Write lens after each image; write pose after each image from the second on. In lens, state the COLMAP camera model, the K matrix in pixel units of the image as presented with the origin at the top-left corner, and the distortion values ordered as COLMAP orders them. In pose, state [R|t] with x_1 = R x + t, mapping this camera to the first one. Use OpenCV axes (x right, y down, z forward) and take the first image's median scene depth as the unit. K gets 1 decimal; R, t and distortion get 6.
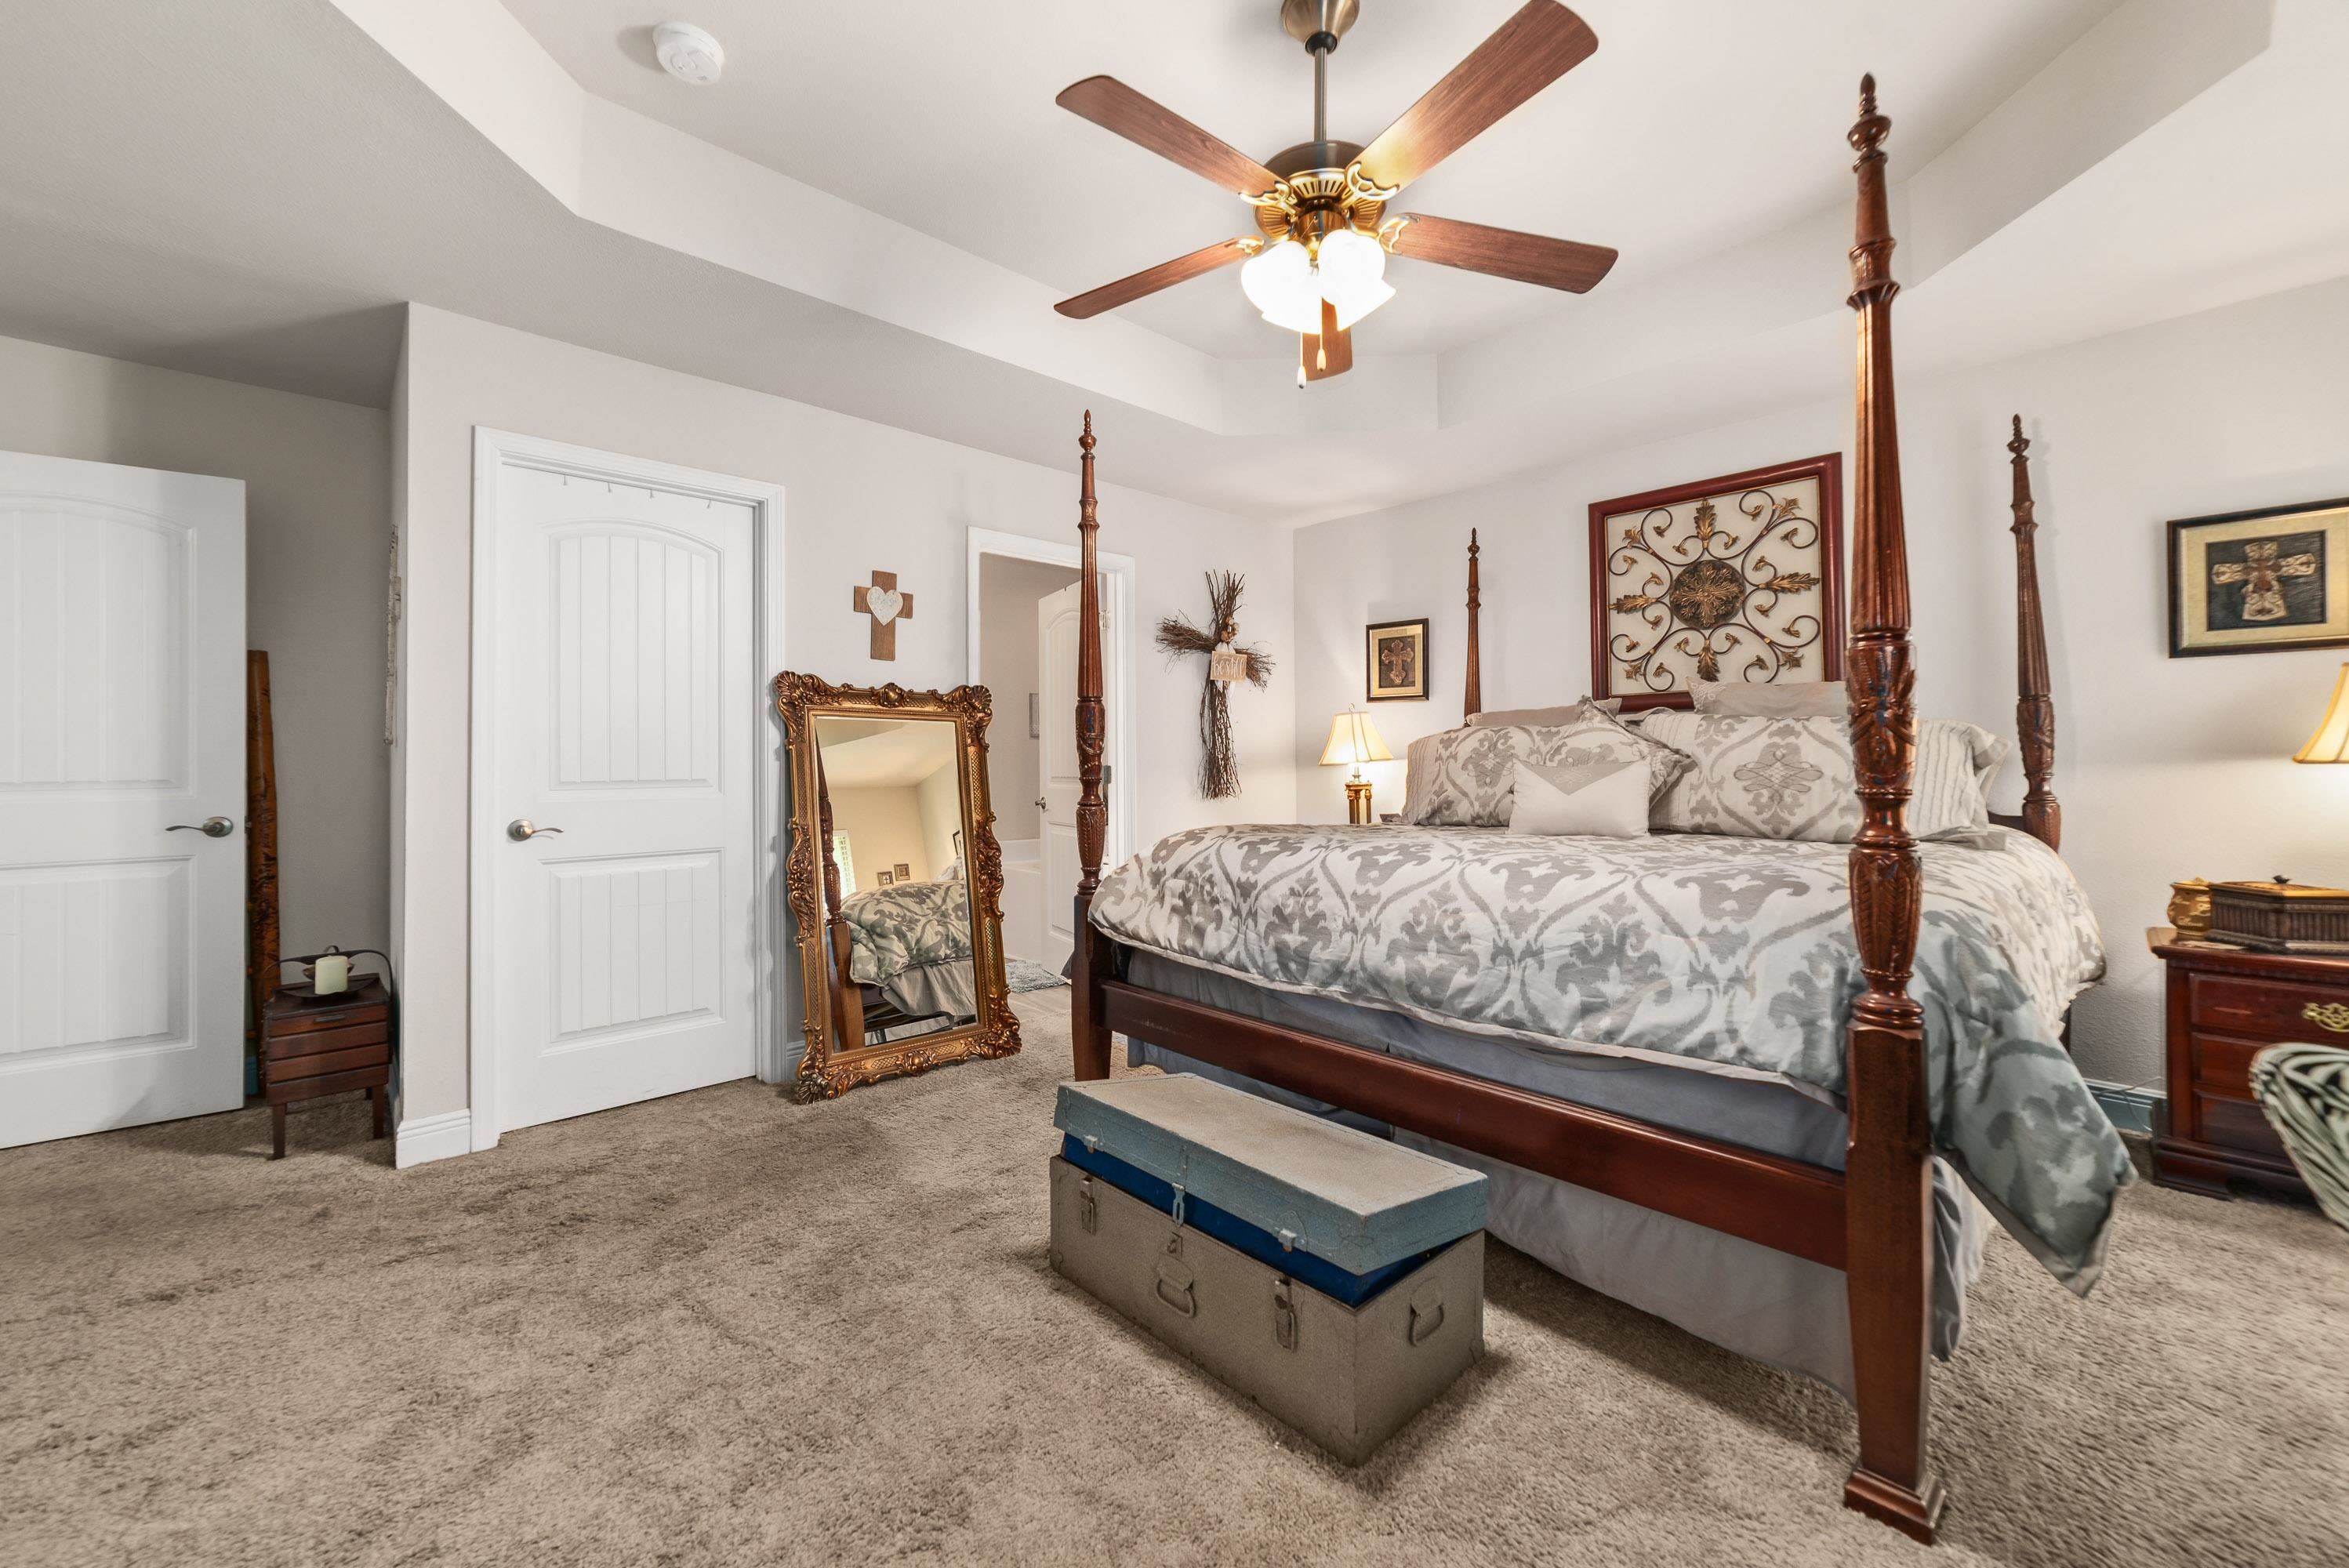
lens RADIAL K [[918.0, 0, 1168.9], [0, 918.0, 762.6], [0, 0, 1]] dist [-0.021547, 0.000193]
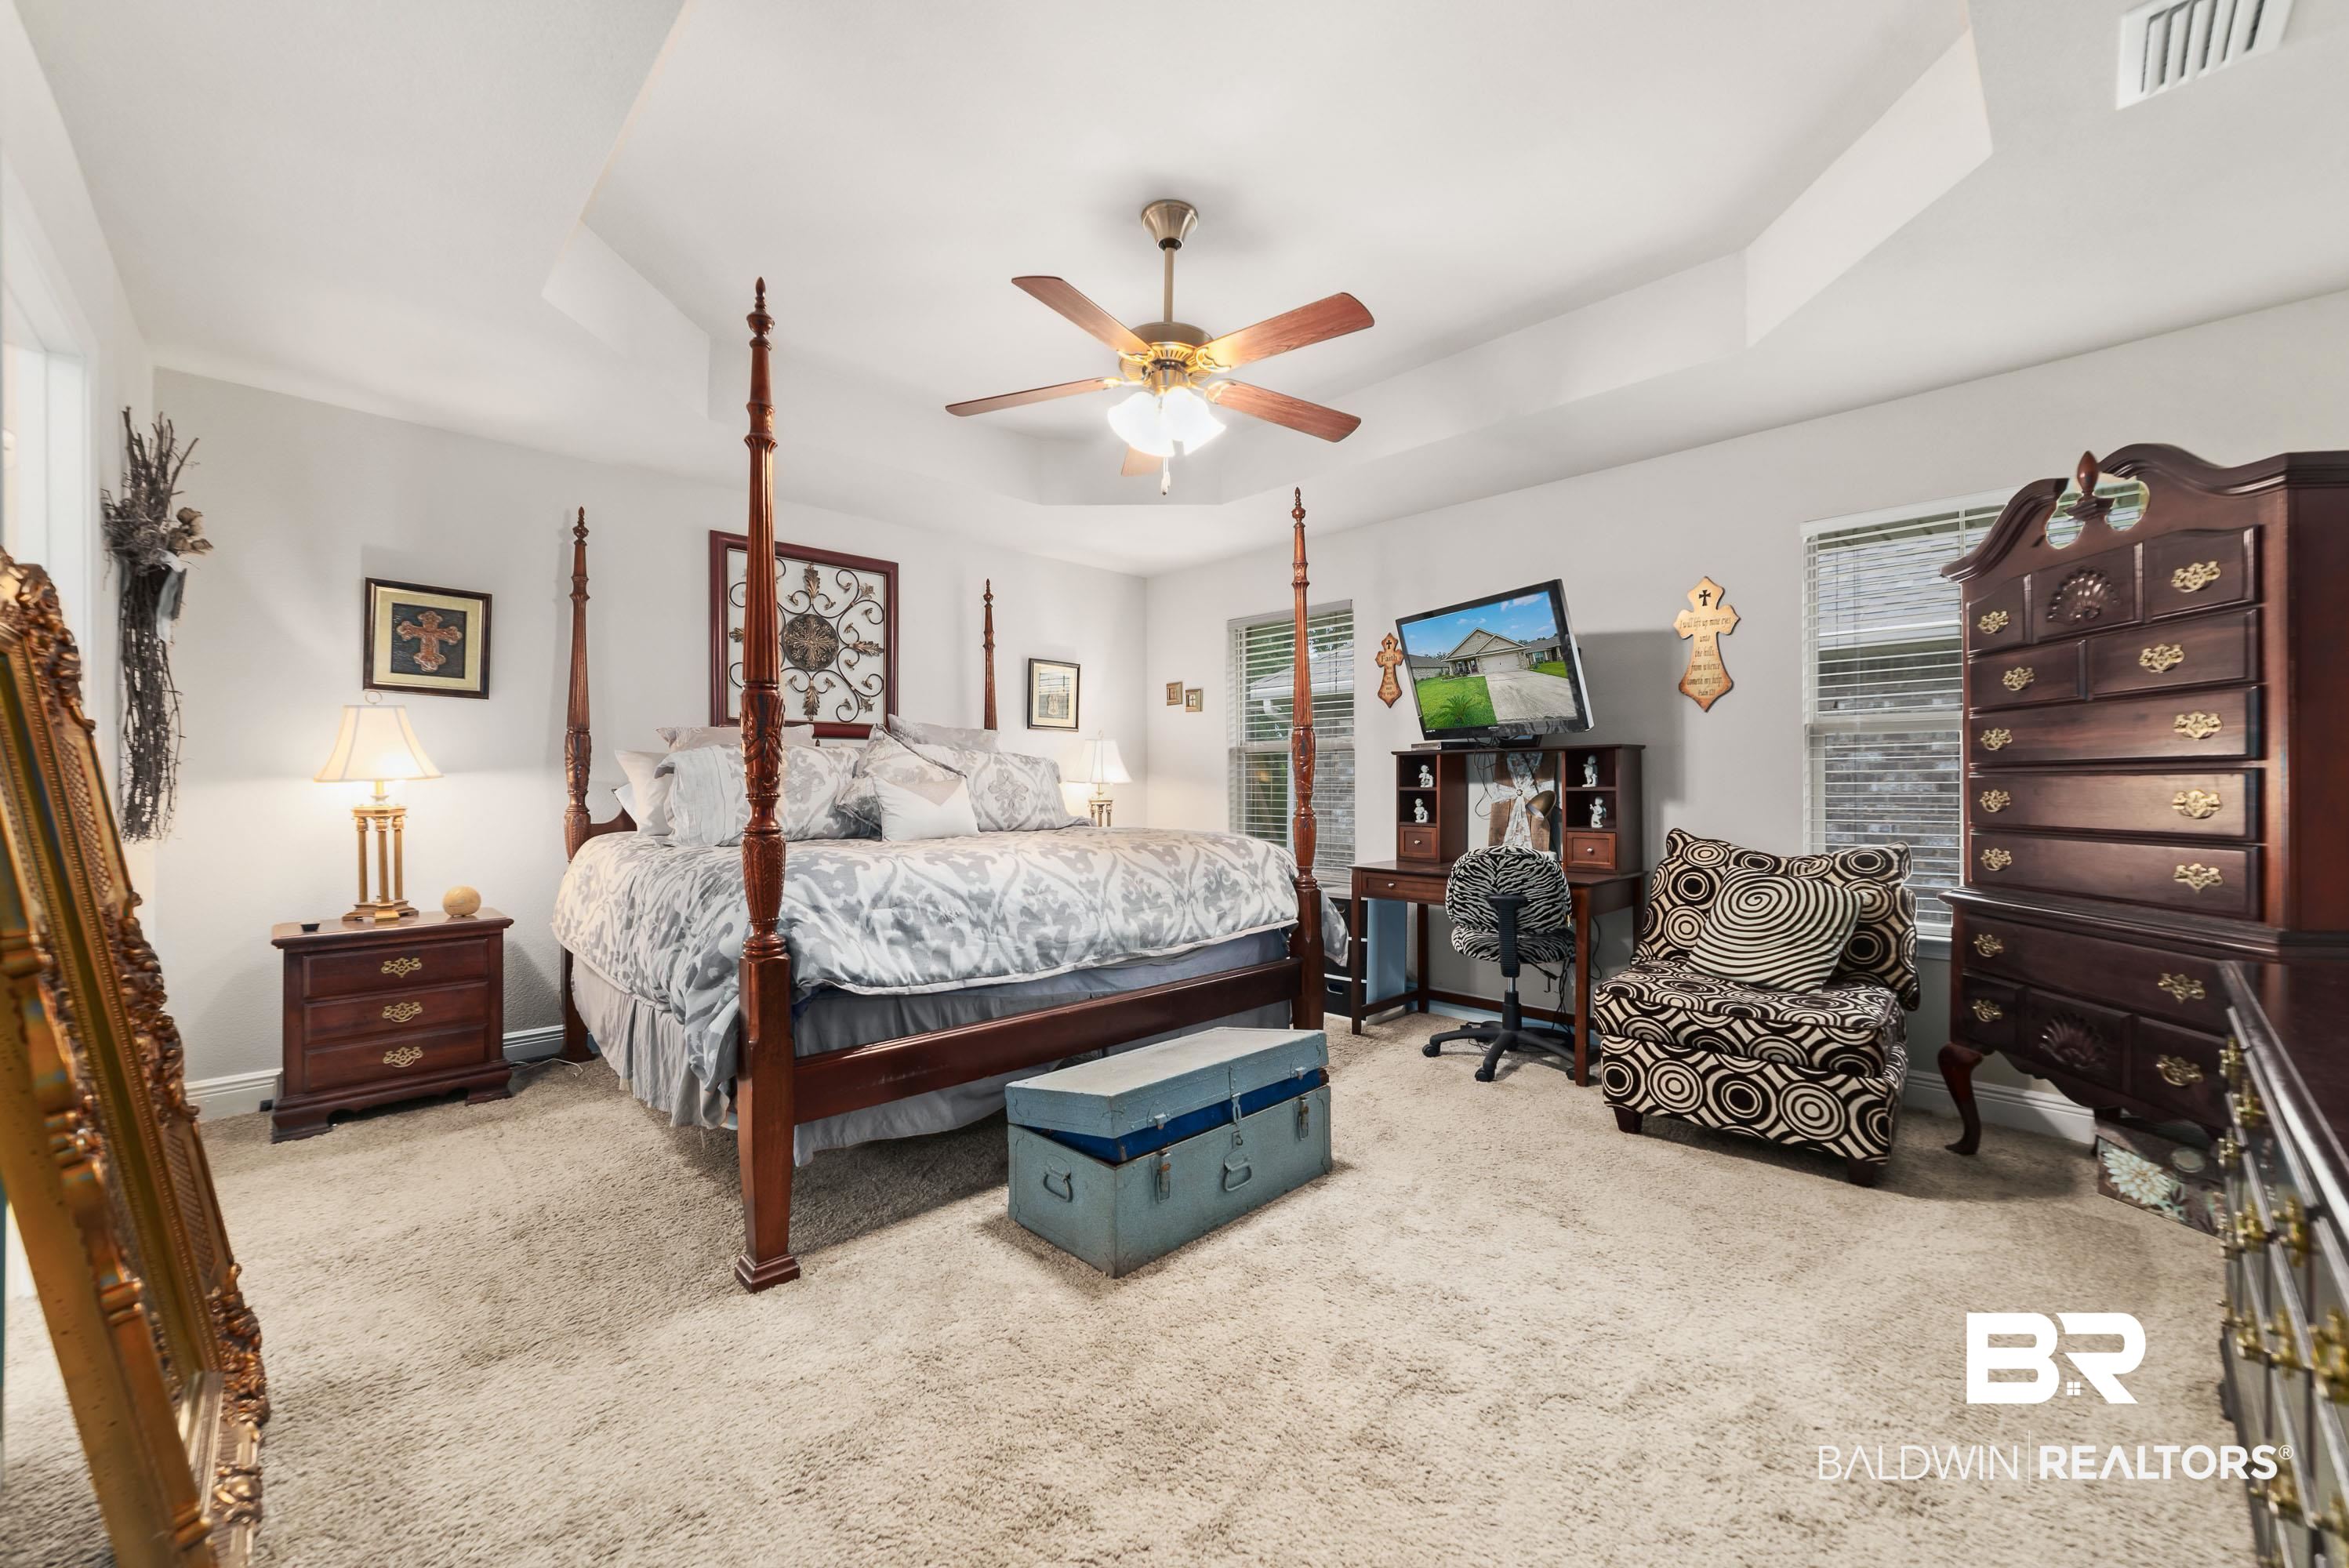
lens RADIAL K [[934.1, 0, 1171.3], [0, 934.1, 784.0], [0, 0, 1]] dist [-0.009541, 0.000520]
pose [[-0.029297, 0.005160, 0.999557, -0.886524], [-0.003083, 0.999981, -0.005253, 0.011319], [-0.999566, -0.003235, -0.029281, 0.745119]]
